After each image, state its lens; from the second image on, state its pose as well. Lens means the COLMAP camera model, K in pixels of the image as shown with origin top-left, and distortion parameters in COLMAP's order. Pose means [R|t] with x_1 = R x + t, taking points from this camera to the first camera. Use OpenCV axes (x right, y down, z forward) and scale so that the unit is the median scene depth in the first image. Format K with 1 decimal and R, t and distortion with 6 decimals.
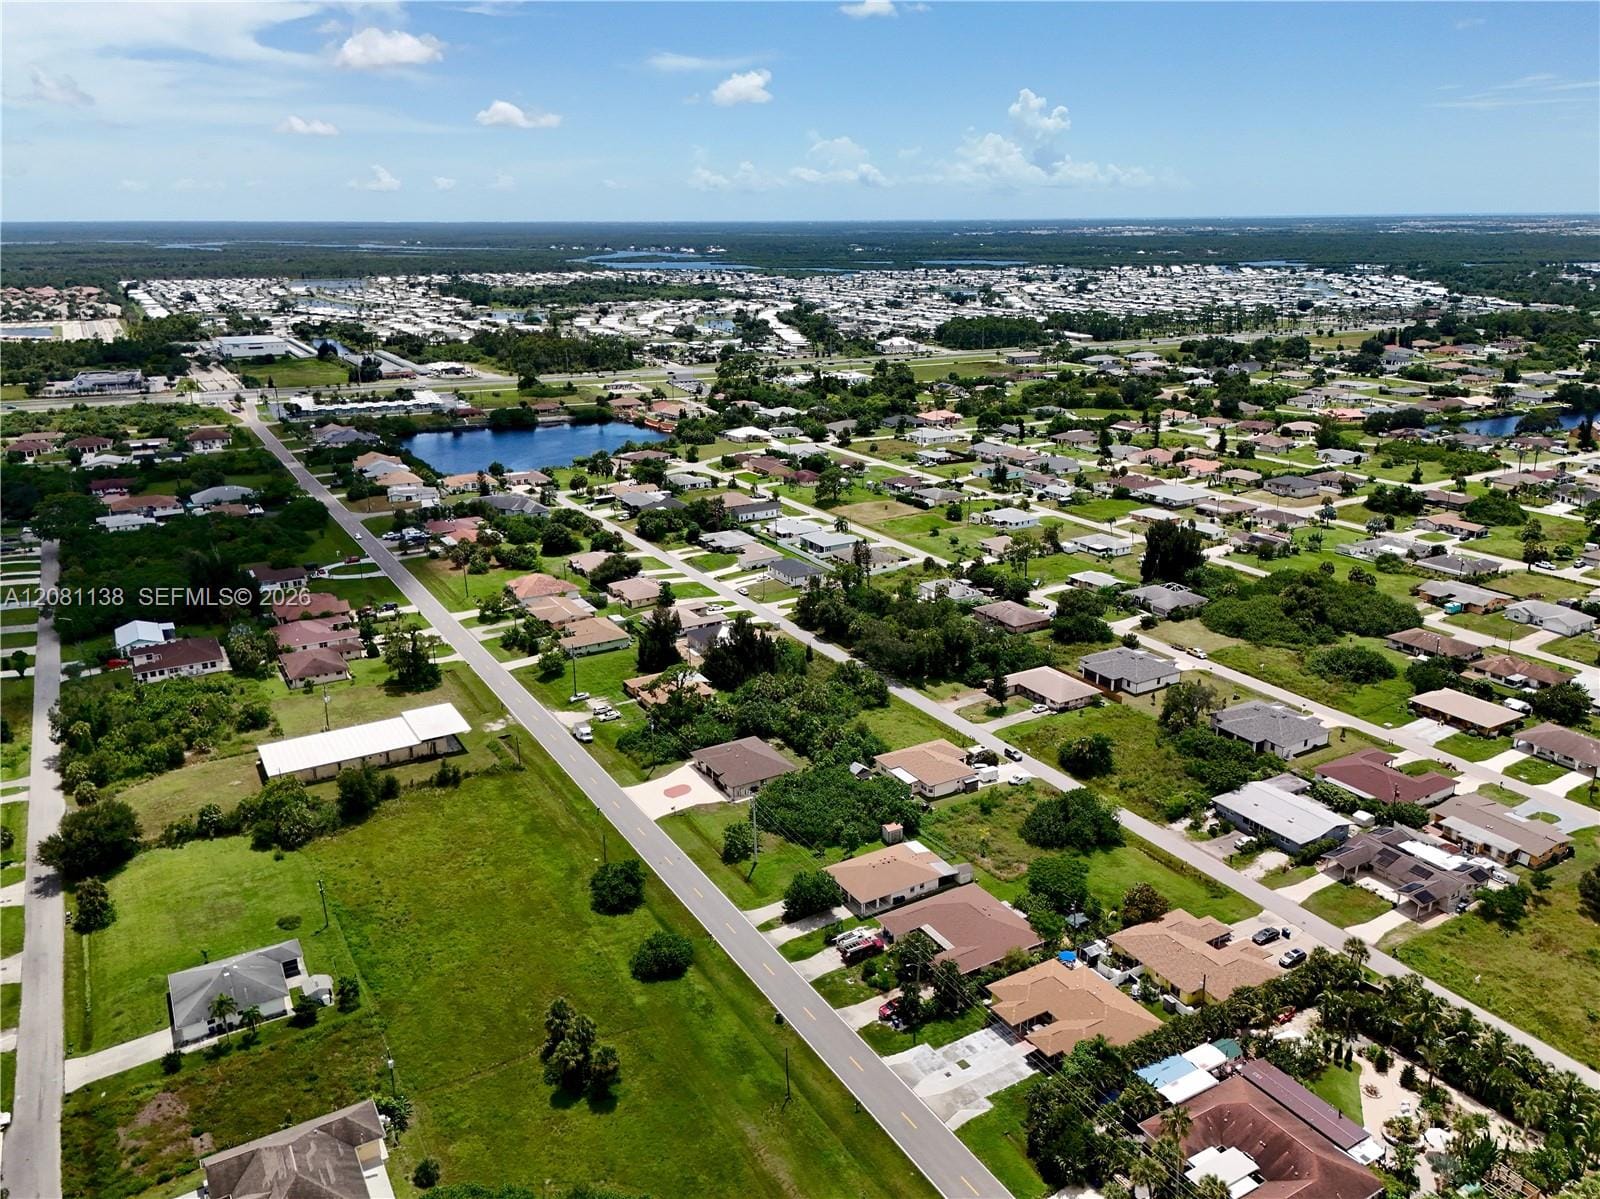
lens RADIAL K [[1173.3, 0, 804.1], [0, 1173.3, 598.8], [0, 0, 1]] dist [0.064289, -0.061013]
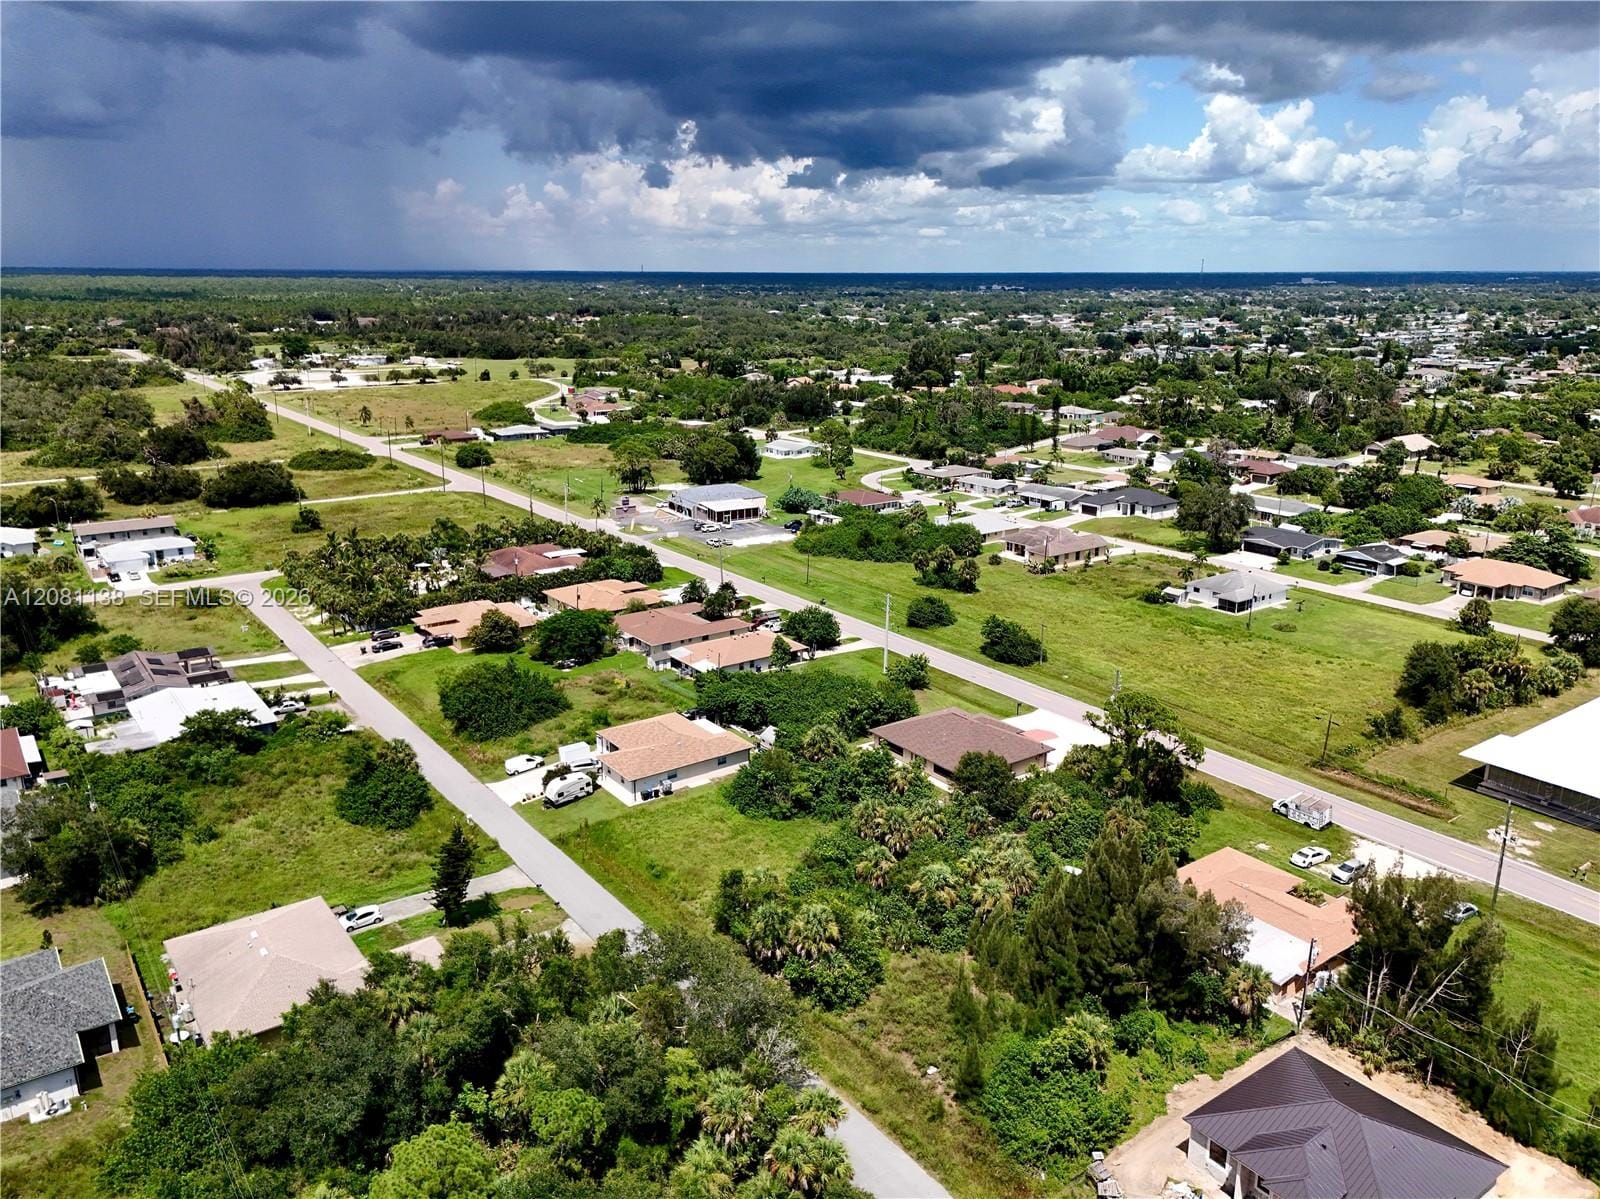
lens RADIAL K [[1188.3, 0, 801.9], [0, 1188.3, 590.8], [0, 0, 1]] dist [0.067594, -0.066595]
pose [[-0.995307, 0.026228, -0.093141, 0.065080], [-0.028641, 0.839582, 0.542478, -0.197556], [0.092428, 0.542600, -0.834891, 1.063870]]
